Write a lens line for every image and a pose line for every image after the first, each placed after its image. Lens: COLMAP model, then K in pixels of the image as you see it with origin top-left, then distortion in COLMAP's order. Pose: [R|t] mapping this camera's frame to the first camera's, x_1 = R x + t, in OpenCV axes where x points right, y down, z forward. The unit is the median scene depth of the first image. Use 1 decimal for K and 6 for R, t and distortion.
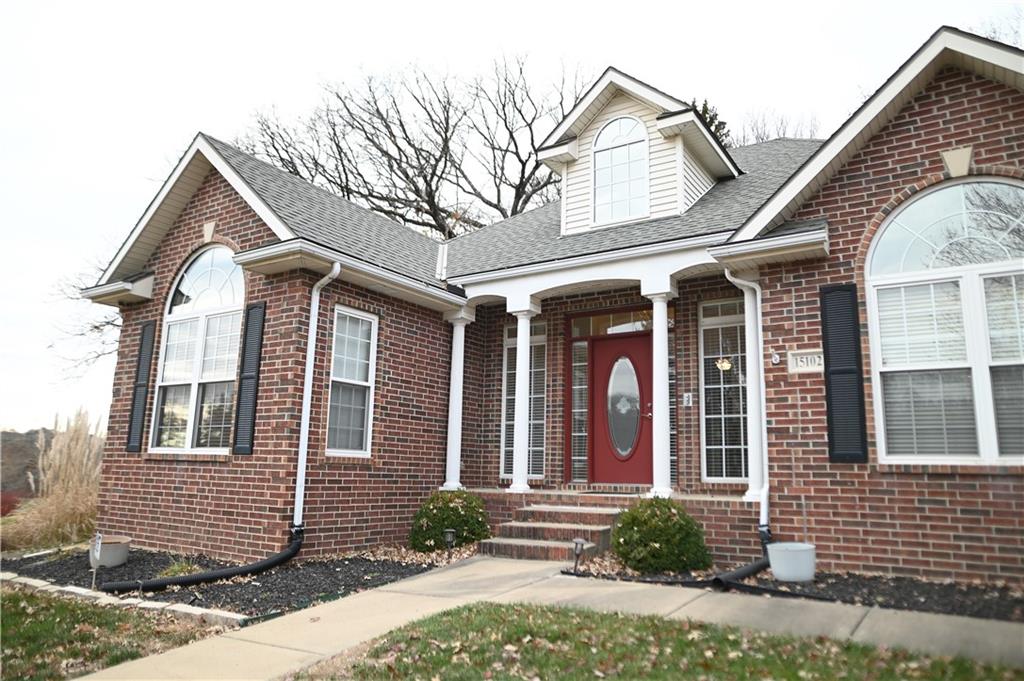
lens RADIAL K [[705.6, 0, 505.7], [0, 705.6, 336.4], [0, 0, 1]] dist [-0.068923, 0.078136]
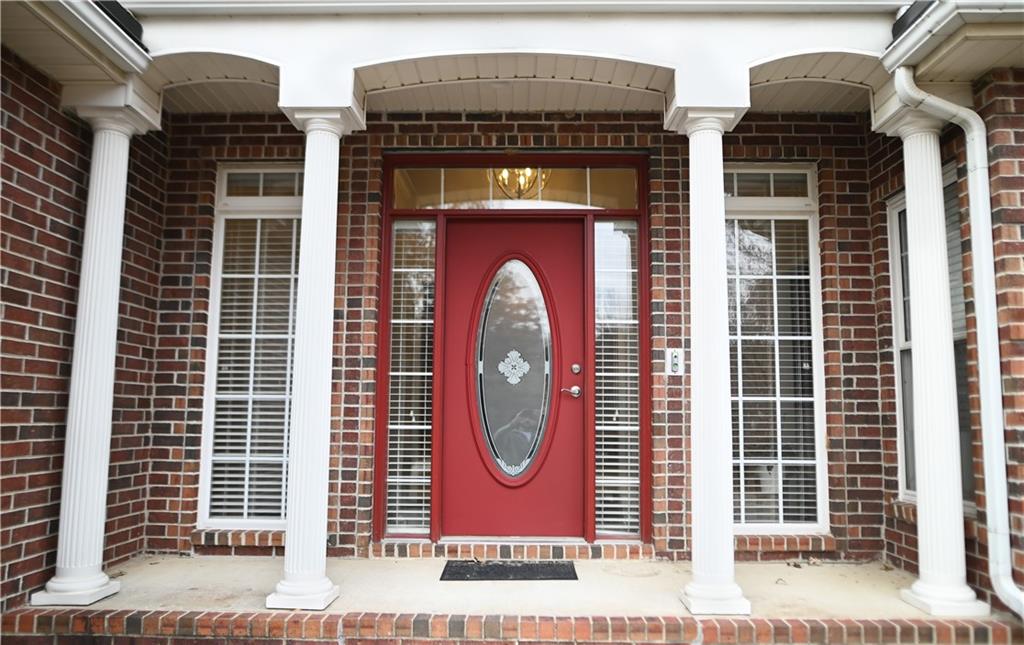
lens RADIAL K [[719.3, 0, 512.2], [0, 719.3, 341.5], [0, 0, 1]] dist [-0.025819, 0.006590]
pose [[0.843081, 0.038724, 0.536391, -0.085271], [-0.092345, 0.993014, 0.073456, 0.045044], [-0.529800, -0.111462, 0.840767, 0.581200]]
